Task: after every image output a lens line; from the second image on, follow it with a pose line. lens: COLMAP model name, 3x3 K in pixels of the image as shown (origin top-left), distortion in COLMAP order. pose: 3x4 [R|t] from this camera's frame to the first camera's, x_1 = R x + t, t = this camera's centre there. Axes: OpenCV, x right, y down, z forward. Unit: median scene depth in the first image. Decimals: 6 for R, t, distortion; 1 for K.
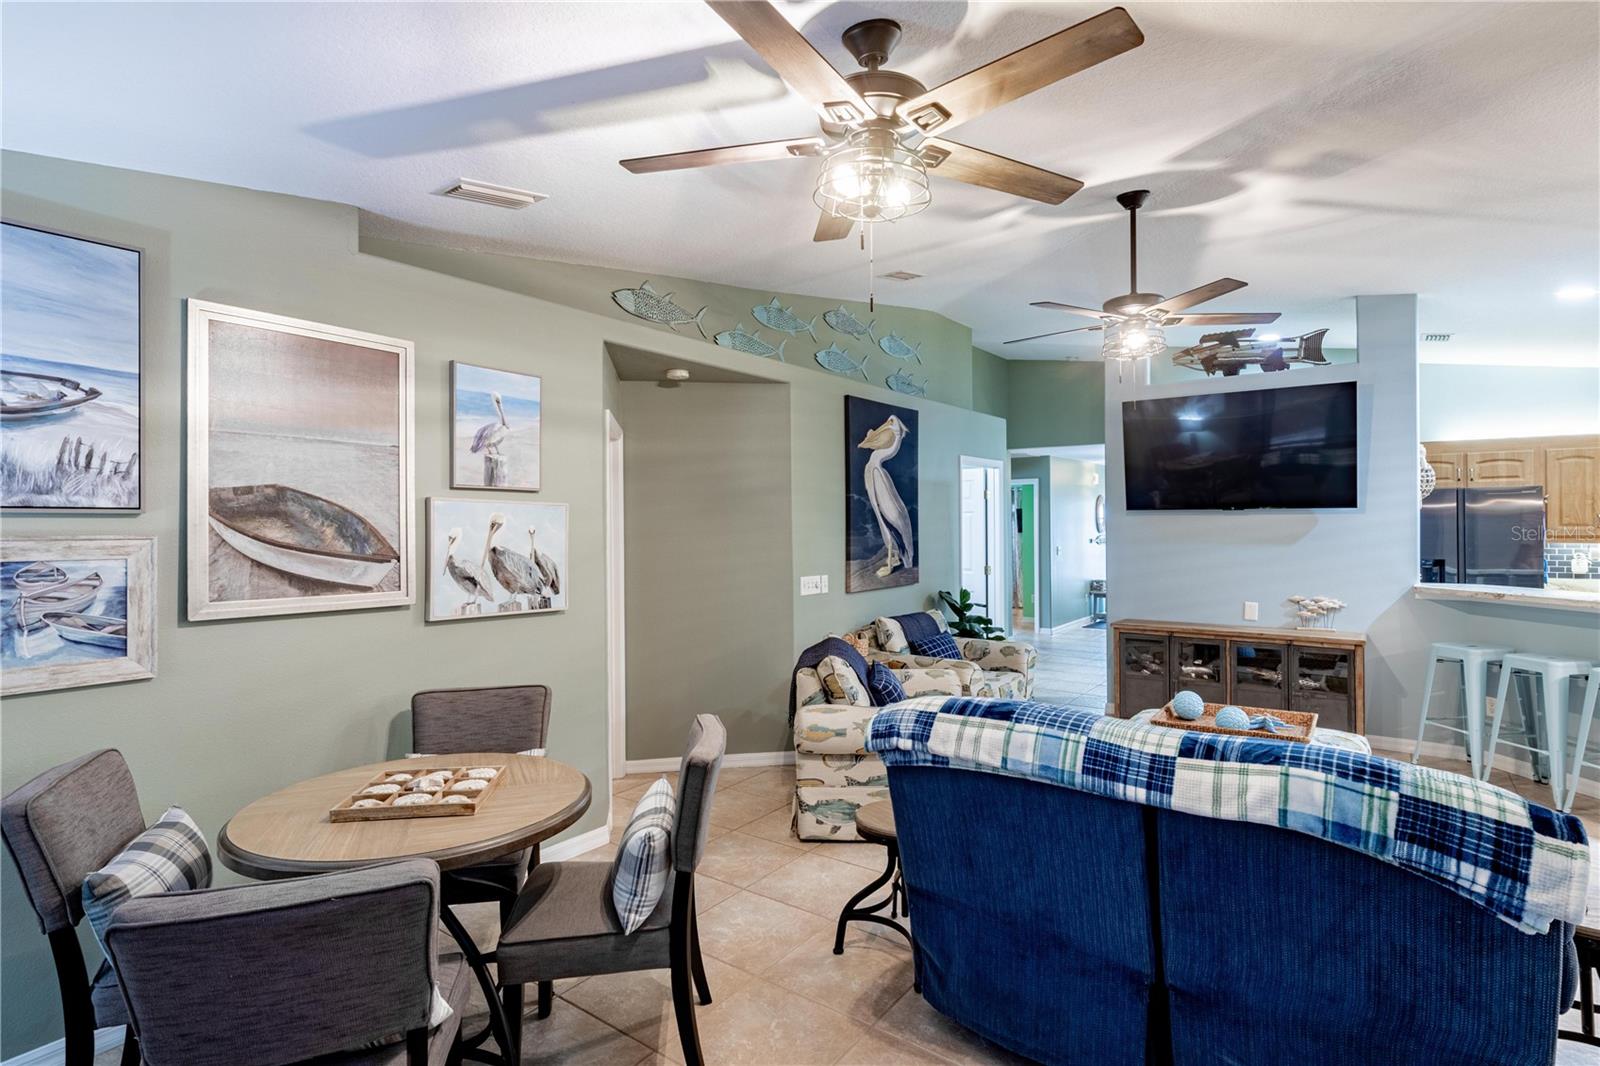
lens RADIAL K [[789.4, 0, 806.4], [0, 789.4, 526.8], [0, 0, 1]] dist [0.004847, -0.002216]
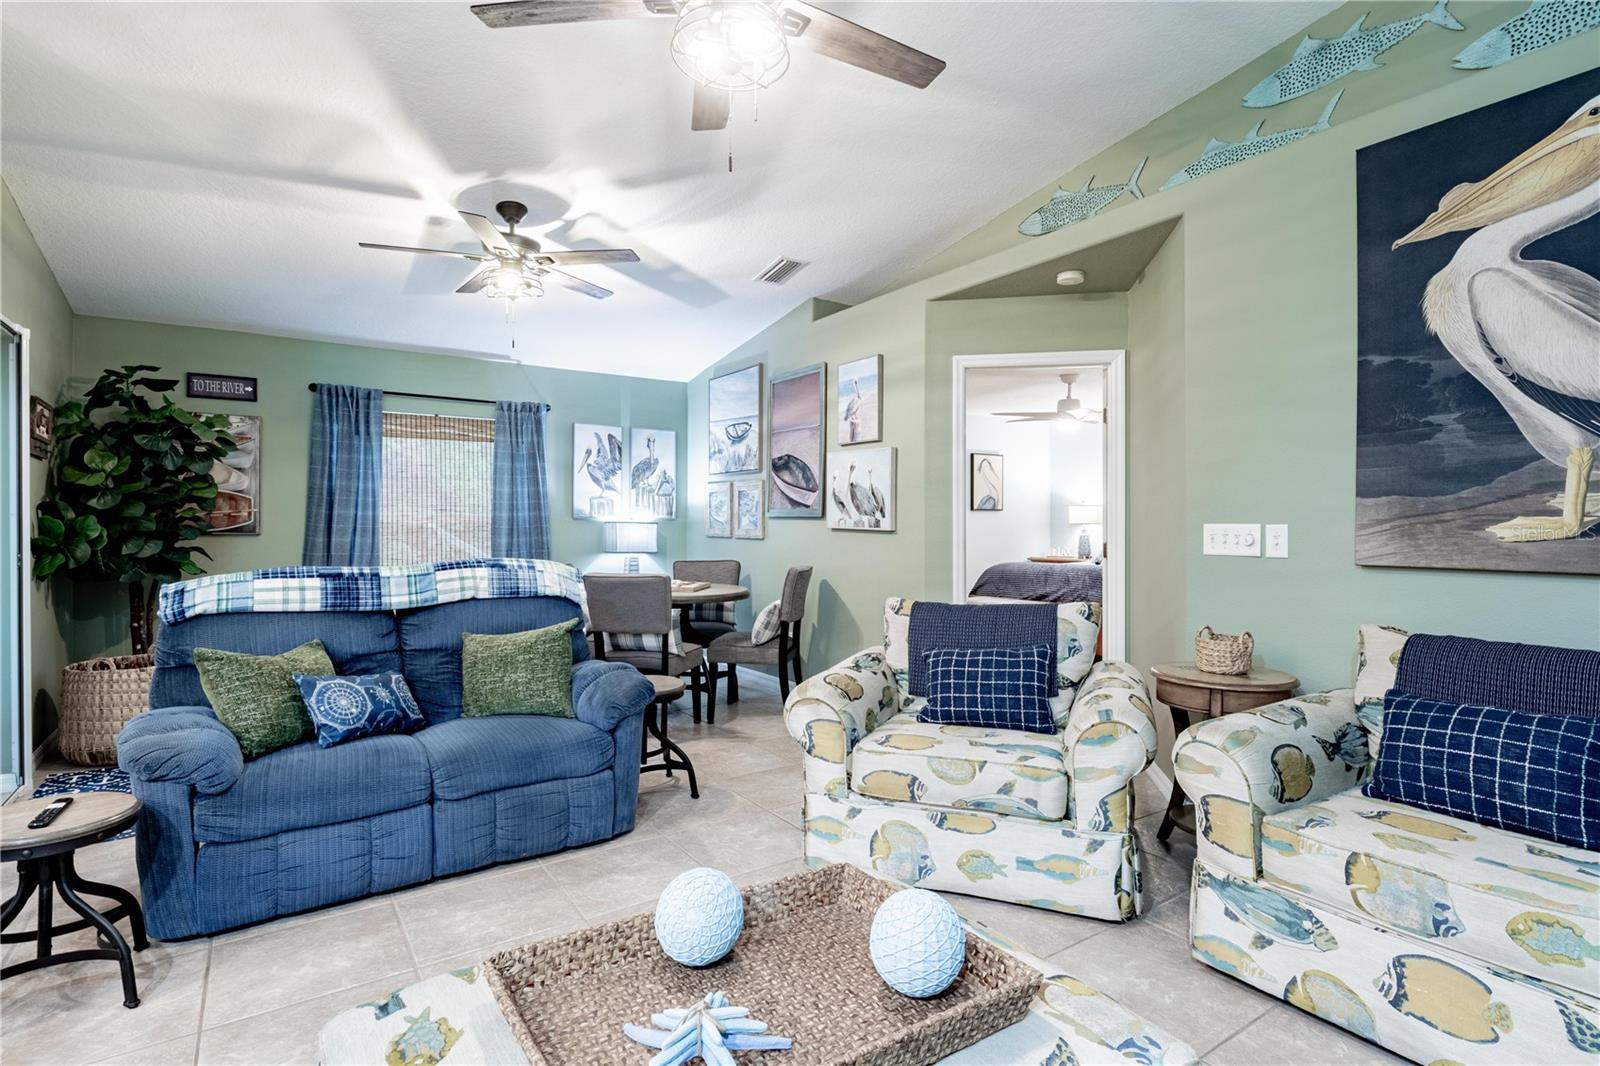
lens RADIAL K [[789.4, 0, 806.4], [0, 789.4, 526.8], [0, 0, 1]] dist [0.004847, -0.002216]
pose [[-0.329878, 0.012172, -0.943945, 0.654111], [0.000733, 0.999920, 0.012638, 0.057189], [0.944023, 0.003477, -0.329861, 0.895342]]
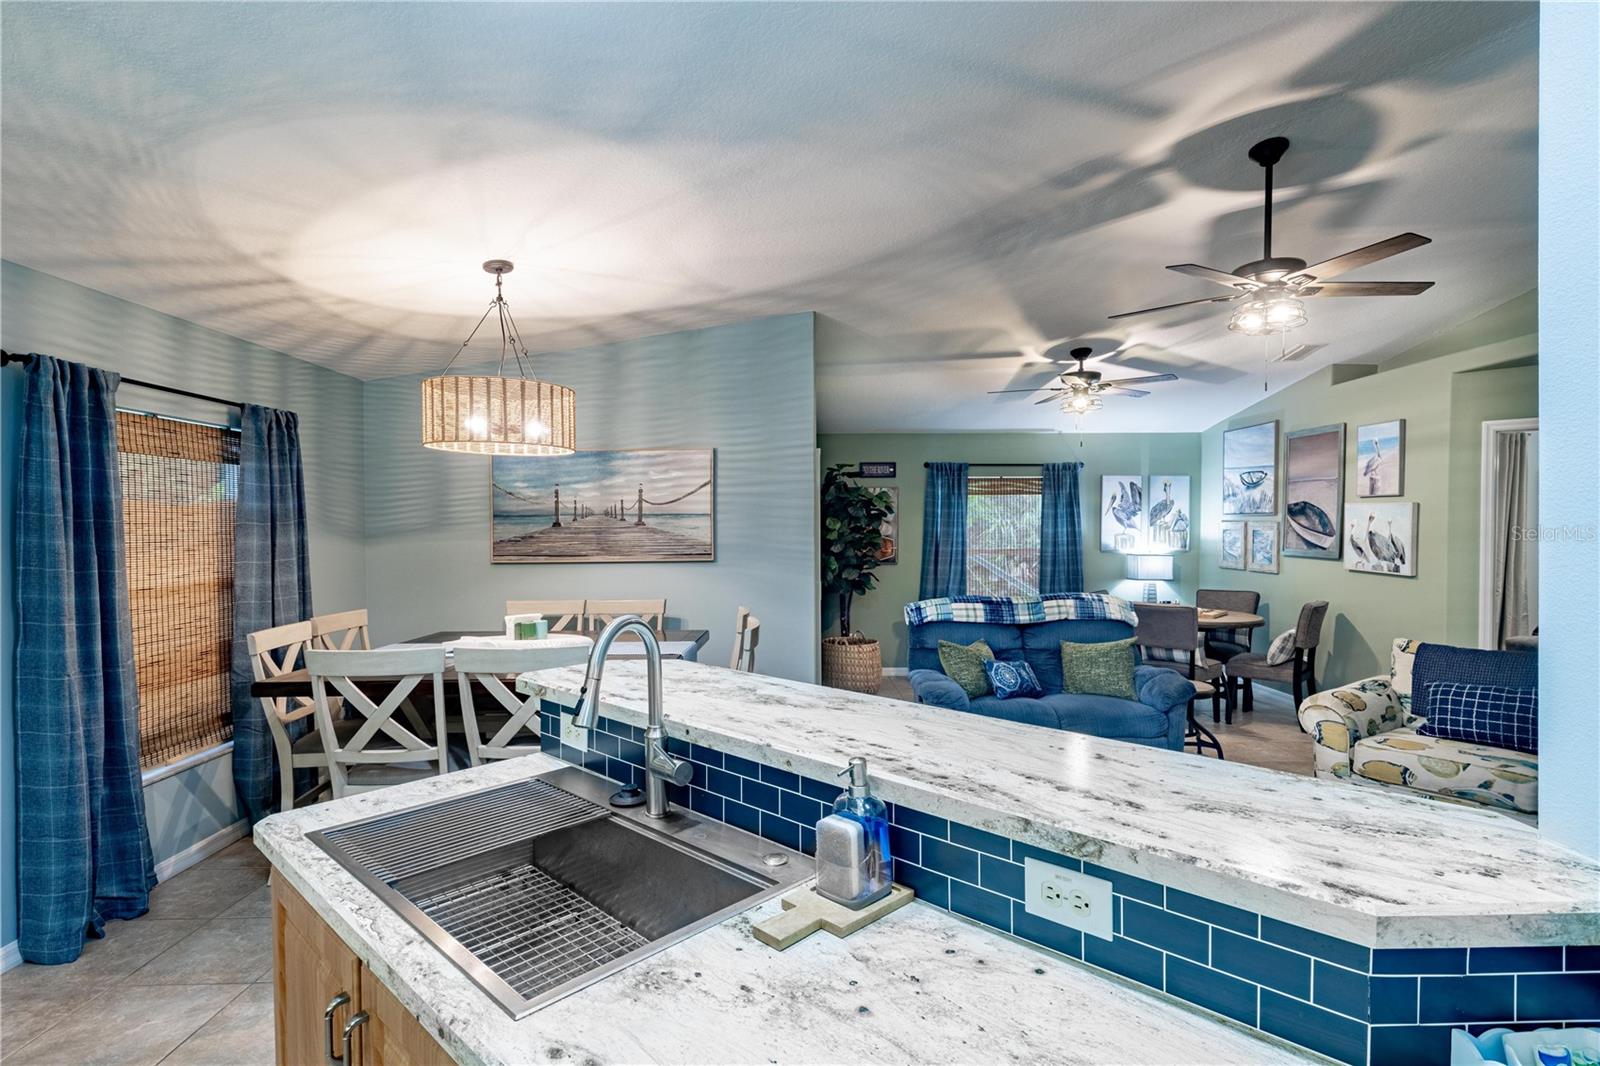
lens RADIAL K [[793.3, 0, 799.4], [0, 793.3, 548.0], [0, 0, 1]] dist [0.003484, -0.001754]
pose [[-0.798717, 0.028471, -0.601032, 1.014234], [0.010289, 0.999380, 0.033668, -0.004677], [0.601618, 0.020708, -0.798515, 1.030528]]
